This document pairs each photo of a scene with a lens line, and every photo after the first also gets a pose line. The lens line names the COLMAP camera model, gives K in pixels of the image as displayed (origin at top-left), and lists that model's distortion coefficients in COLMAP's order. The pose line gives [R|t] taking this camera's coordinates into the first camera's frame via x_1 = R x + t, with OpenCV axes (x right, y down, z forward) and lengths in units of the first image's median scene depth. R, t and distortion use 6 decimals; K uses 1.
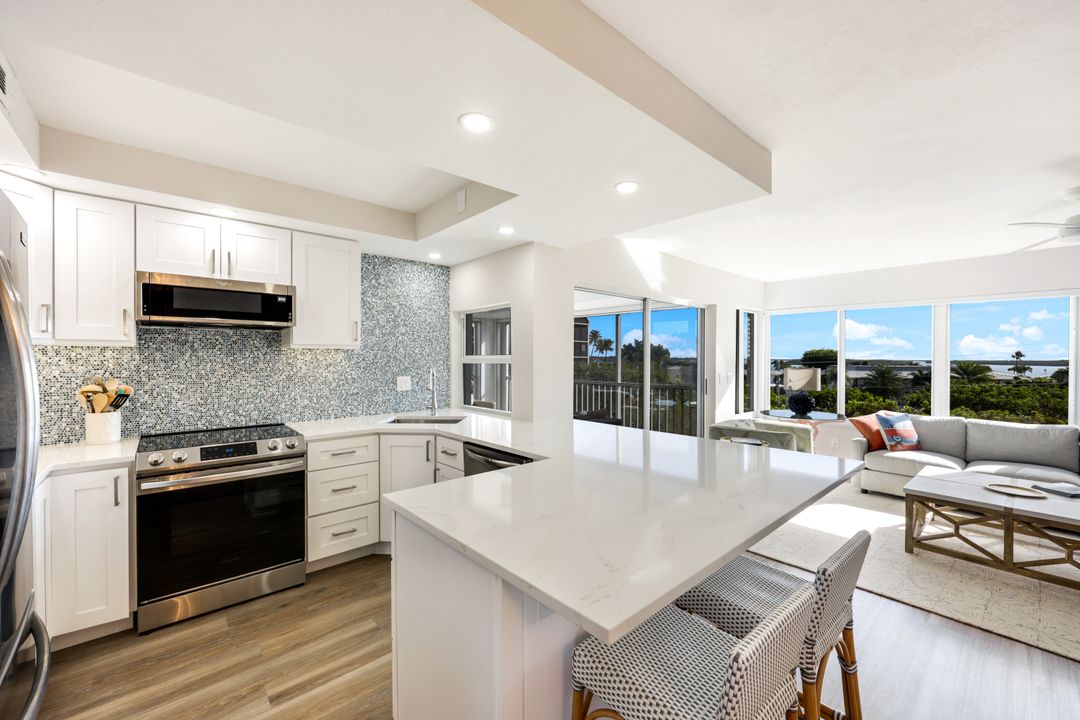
lens RADIAL K [[436.6, 0, 536.9], [0, 436.6, 358.4], [0, 0, 1]] dist [-0.006482, 0.000794]
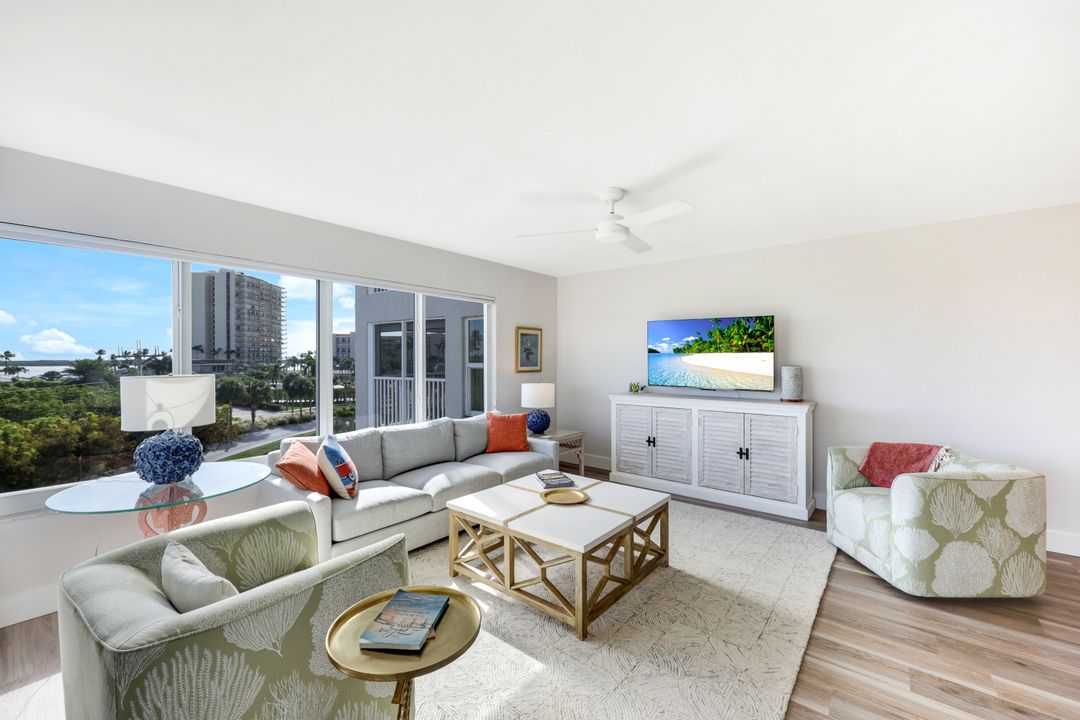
lens RADIAL K [[436.6, 0, 545.1], [0, 436.6, 369.1], [0, 0, 1]] dist [-0.006482, 0.000794]
pose [[-0.166759, -0.033786, 0.985419, 0.137878], [0.009655, 0.999309, 0.035897, 0.006456], [-0.985950, 0.015500, -0.166317, 0.701347]]
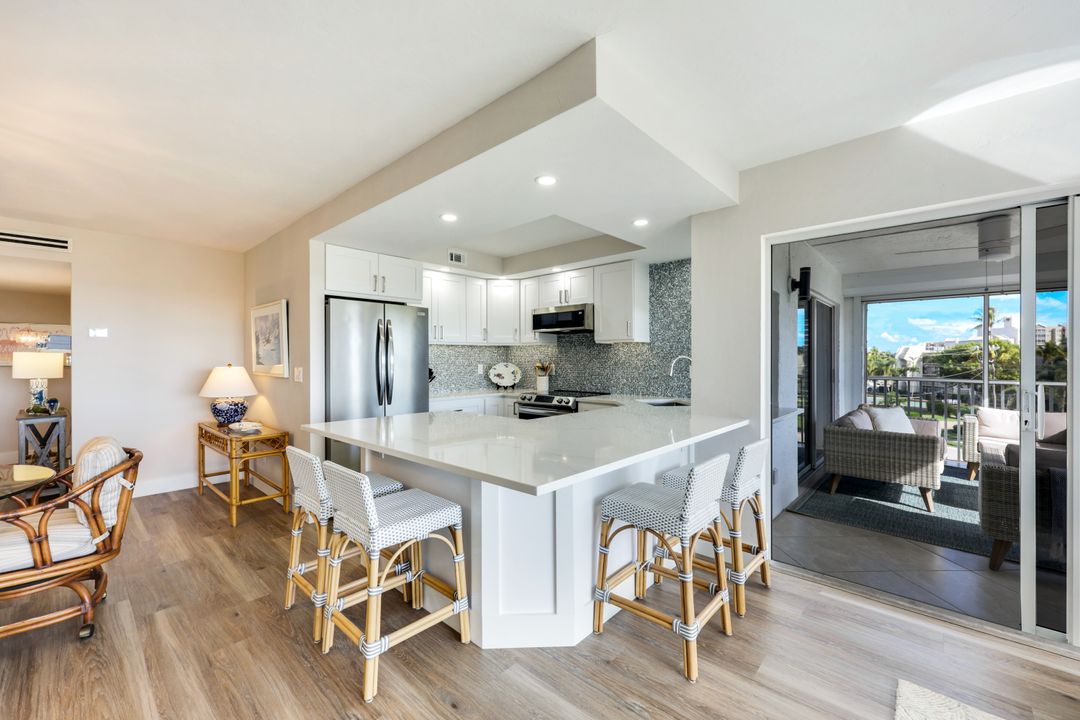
lens RADIAL K [[436.6, 0, 540.0], [0, 436.6, 361.7], [0, 0, 1]] dist [-0.006482, 0.000794]
pose [[0.104861, 0.002130, -0.994485, 0.543104], [-0.001047, 0.999997, 0.002032, 0.022678], [0.994486, 0.000828, 0.104863, 0.369413]]
